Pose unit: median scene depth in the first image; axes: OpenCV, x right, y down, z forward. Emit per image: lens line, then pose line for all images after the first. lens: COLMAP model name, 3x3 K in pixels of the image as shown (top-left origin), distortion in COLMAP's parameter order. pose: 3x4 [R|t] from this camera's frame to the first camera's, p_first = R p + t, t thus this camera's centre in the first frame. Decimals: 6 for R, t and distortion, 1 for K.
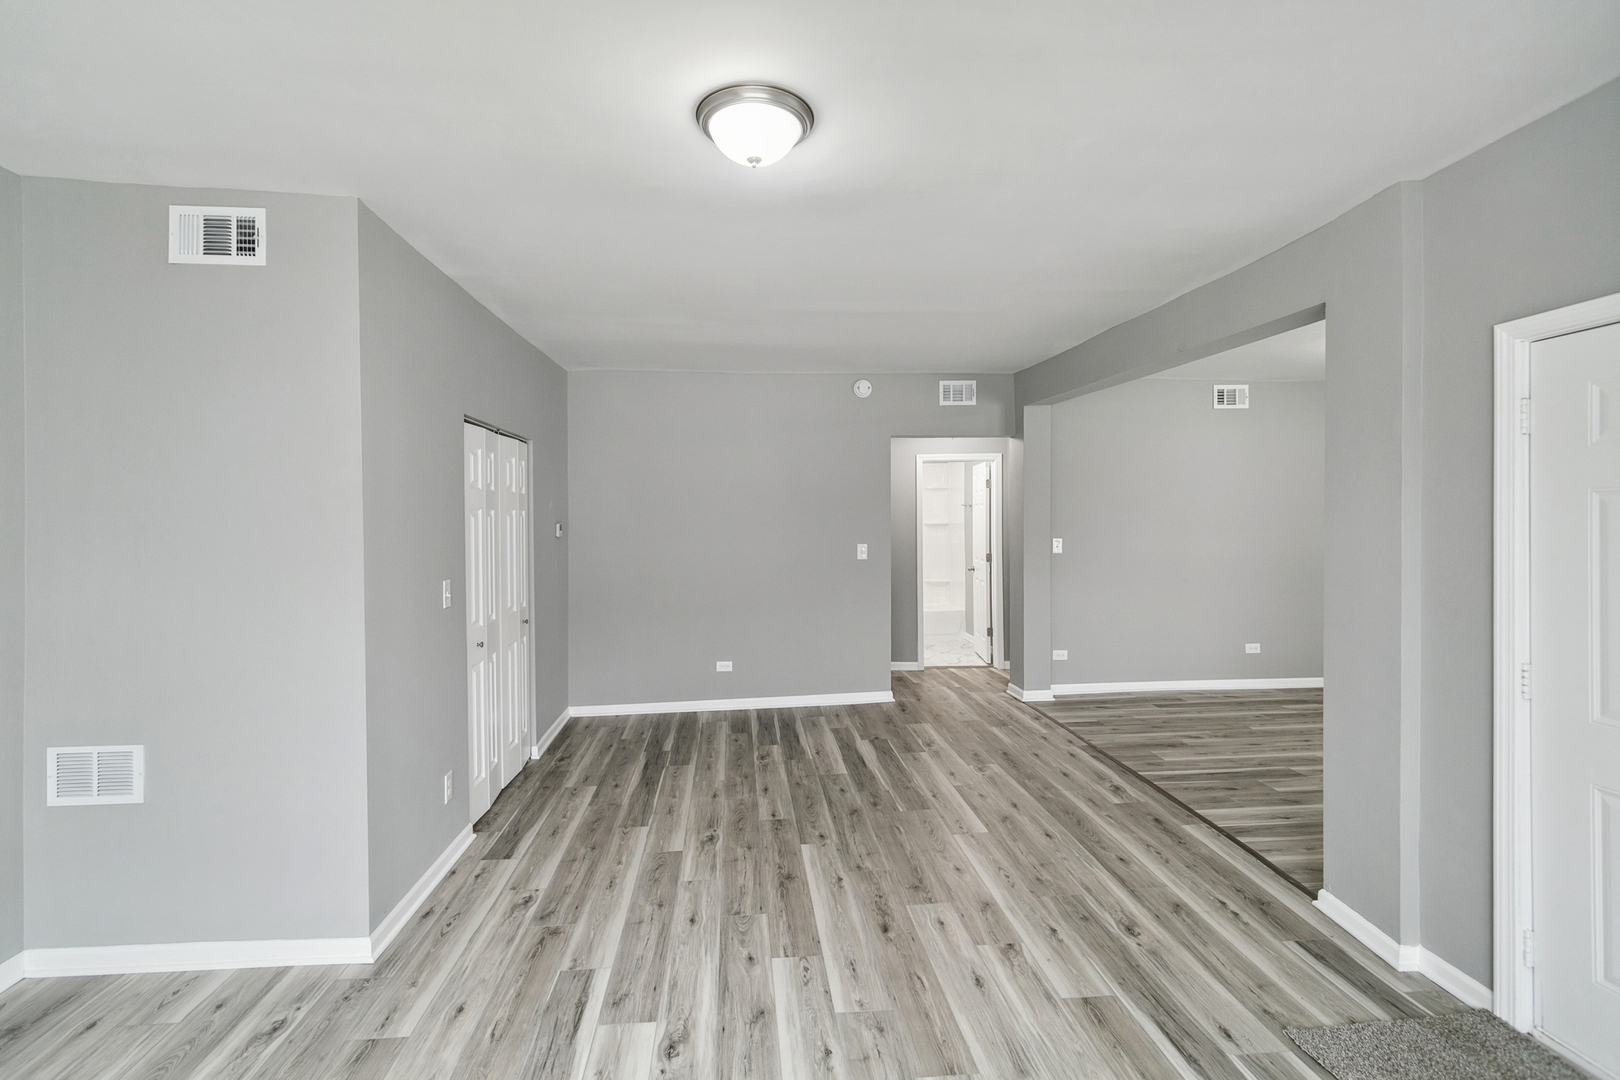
lens RADIAL K [[772.1, 0, 805.6], [0, 772.1, 530.8], [0, 0, 1]] dist [0.023514, -0.006387]
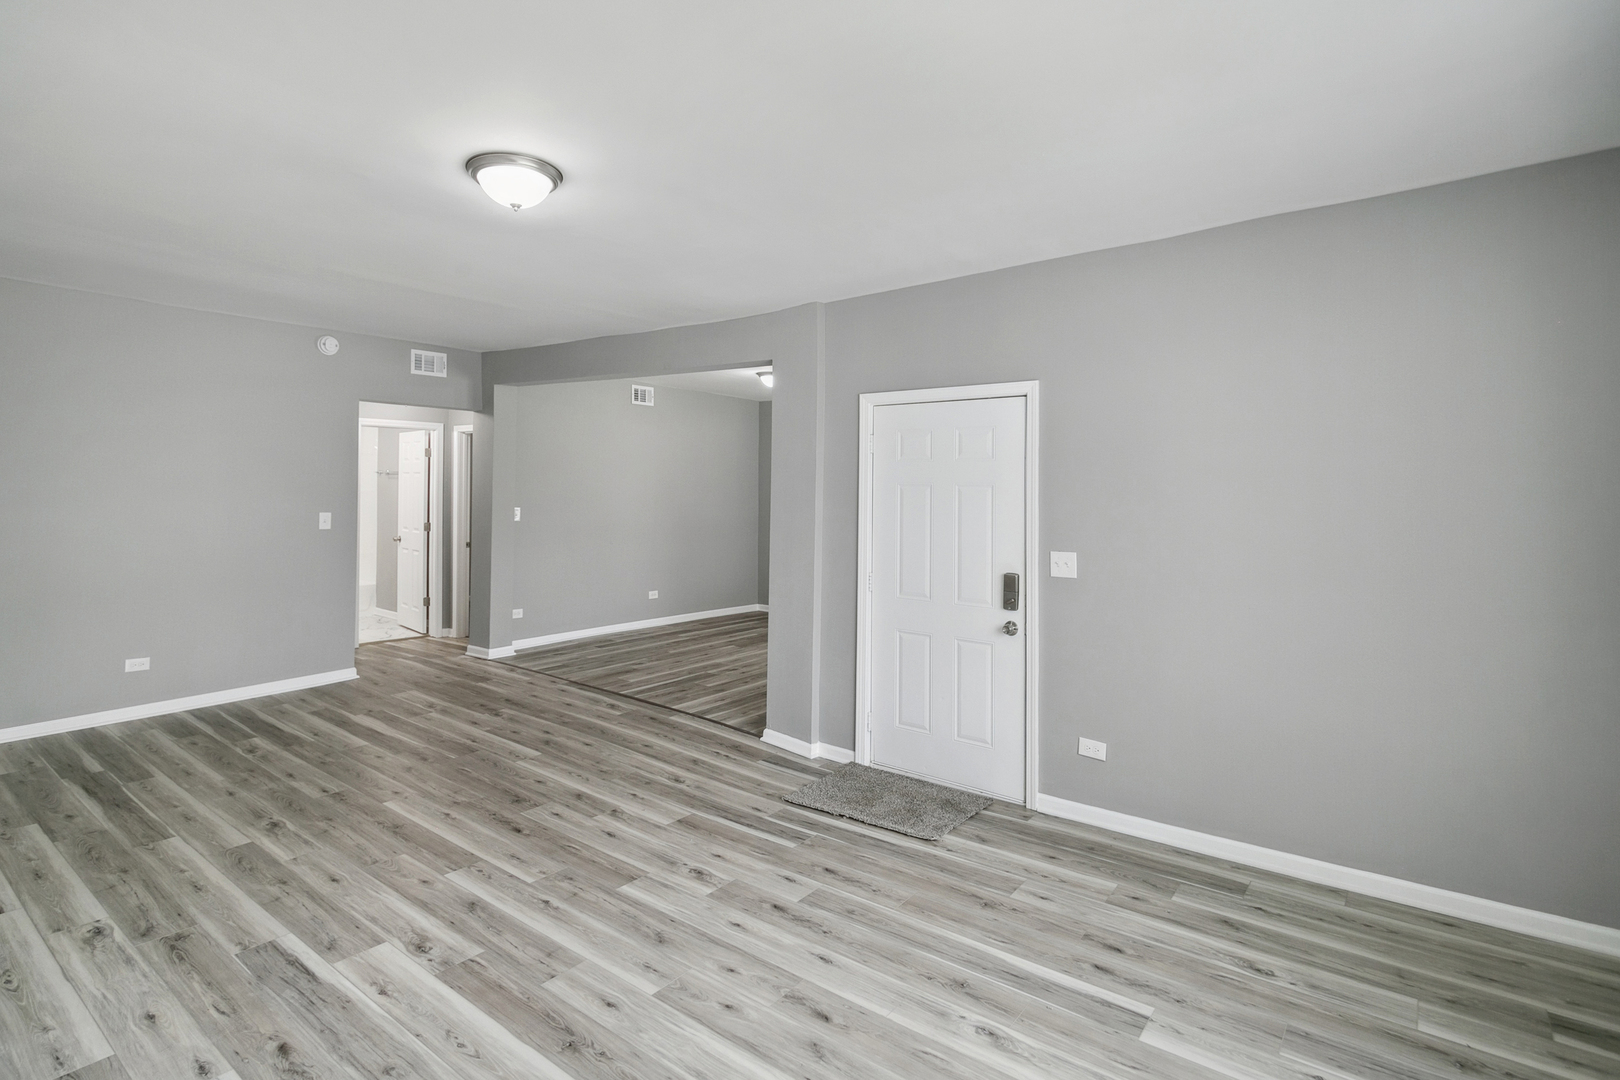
lens RADIAL K [[772.1, 0, 821.6], [0, 772.1, 494.5], [0, 0, 1]] dist [0.023514, -0.006387]
pose [[0.676872, 0.016757, 0.735910, -0.389057], [-0.010200, 0.999858, -0.013385, 0.003189], [-0.736030, 0.001554, 0.676947, -0.133356]]
